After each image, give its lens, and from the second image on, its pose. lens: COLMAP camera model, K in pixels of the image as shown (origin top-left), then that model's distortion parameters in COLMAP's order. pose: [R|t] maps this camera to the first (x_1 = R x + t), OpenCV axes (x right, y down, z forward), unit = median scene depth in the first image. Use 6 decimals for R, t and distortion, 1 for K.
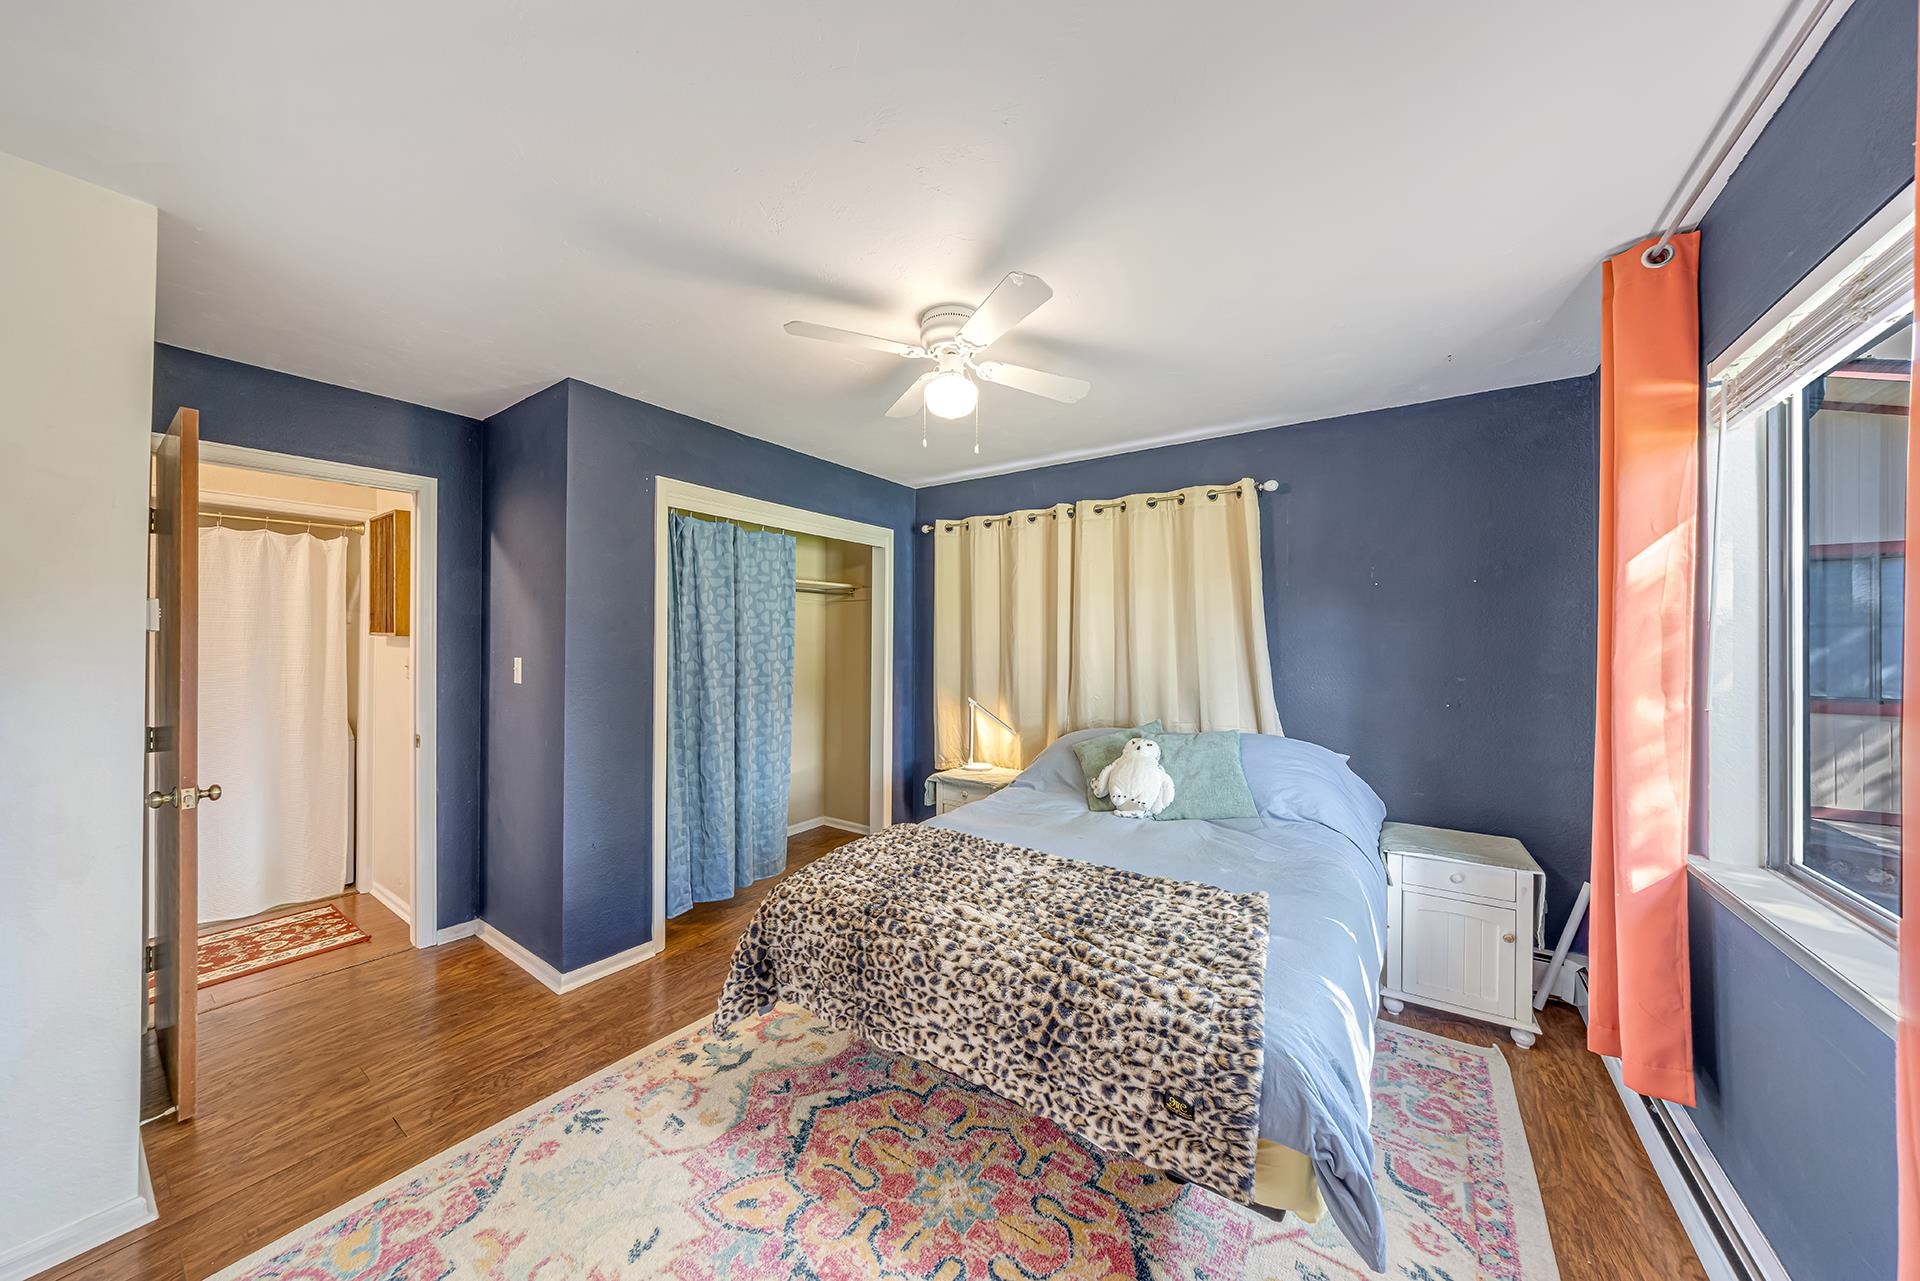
lens RADIAL K [[643.6, 0, 944.3], [0, 643.6, 637.6], [0, 0, 1]] dist [0.001648, -0.000040]
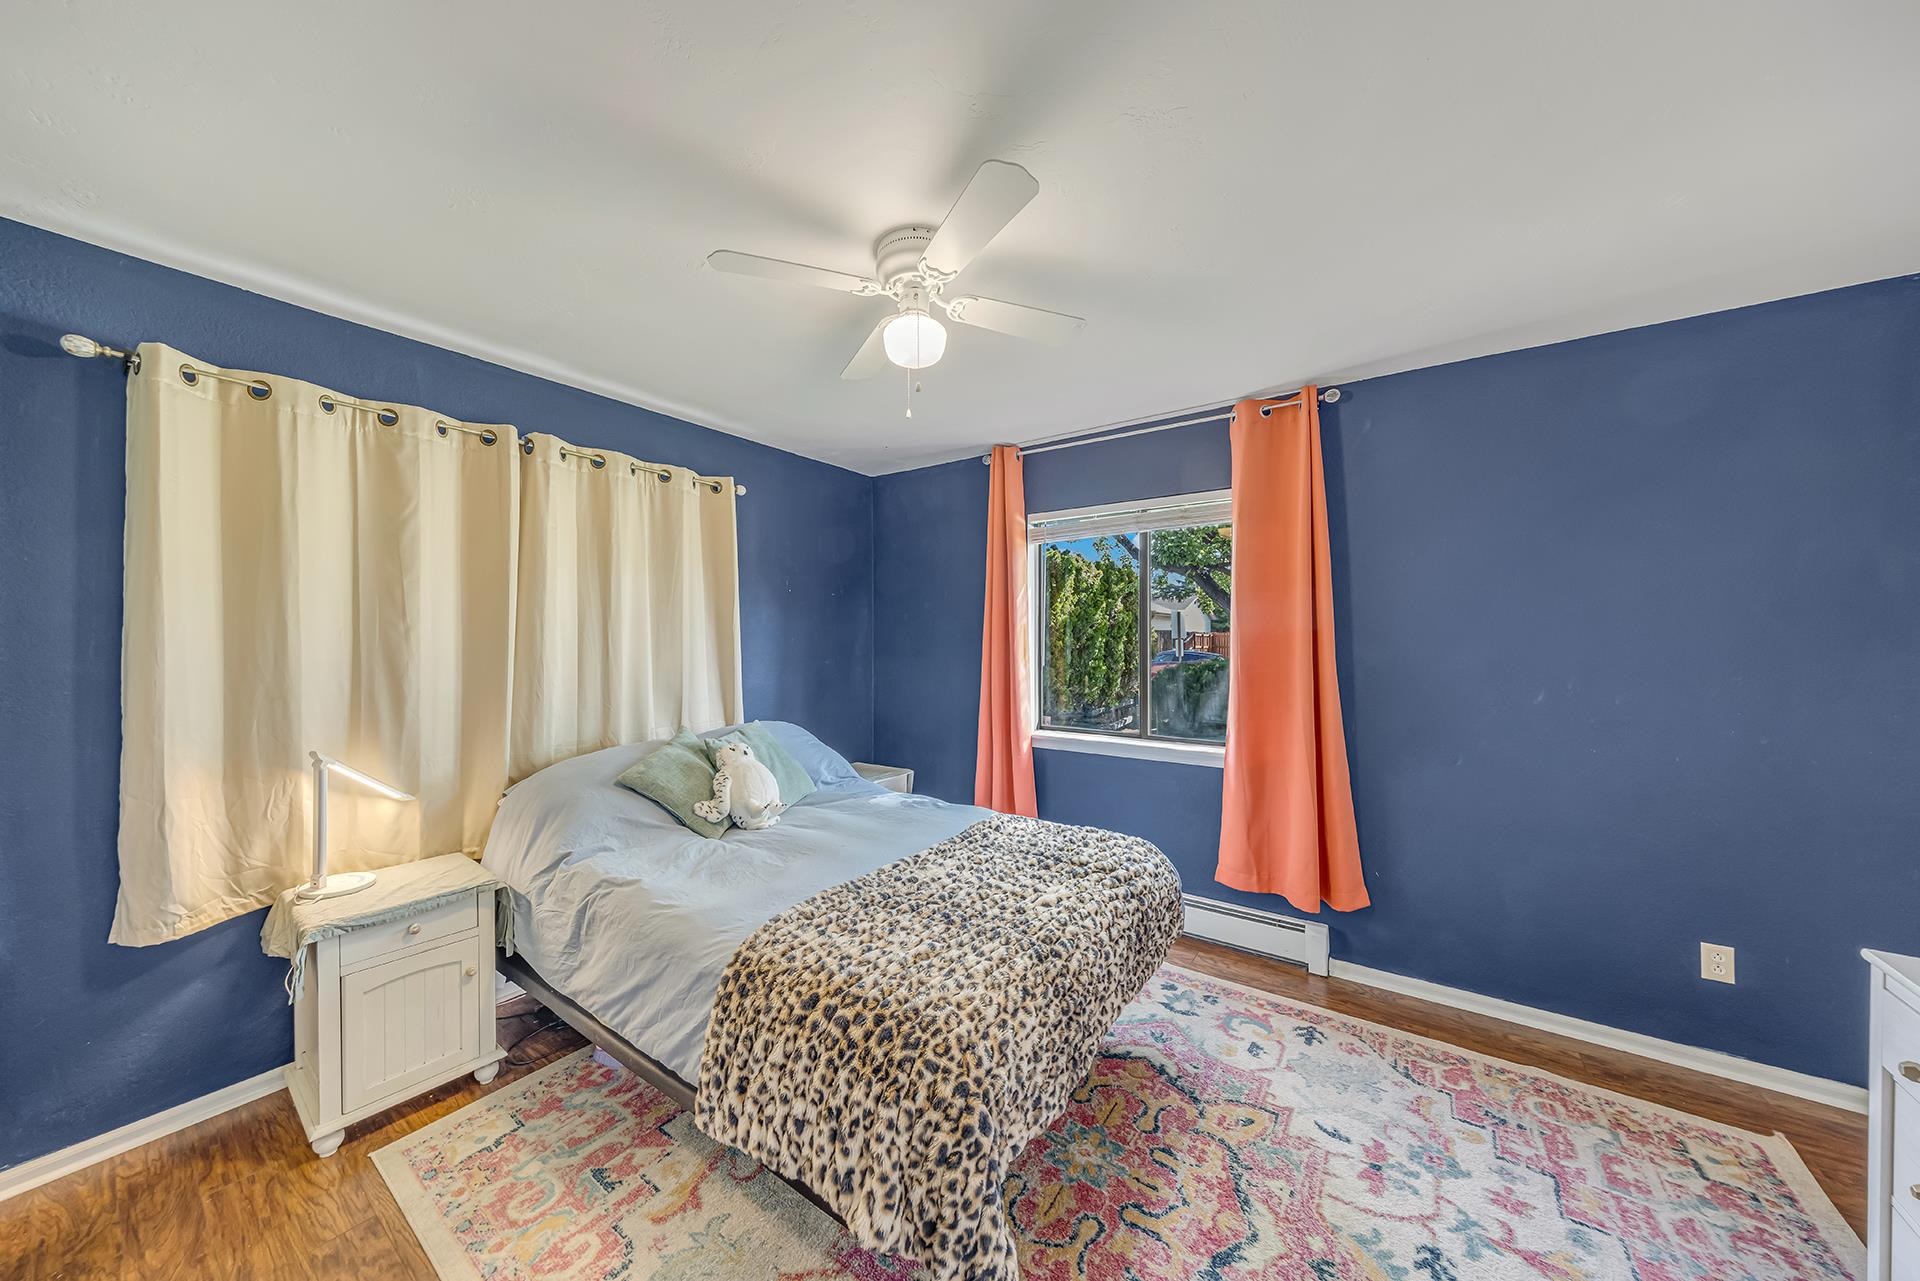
lens RADIAL K [[643.6, 0, 945.8], [0, 643.6, 644.7], [0, 0, 1]] dist [0.001648, -0.000040]
pose [[0.013091, -0.013798, 0.999819, -0.907872], [-0.004613, 0.999893, 0.013860, 0.004597], [-0.999904, -0.004793, 0.013026, 1.059594]]
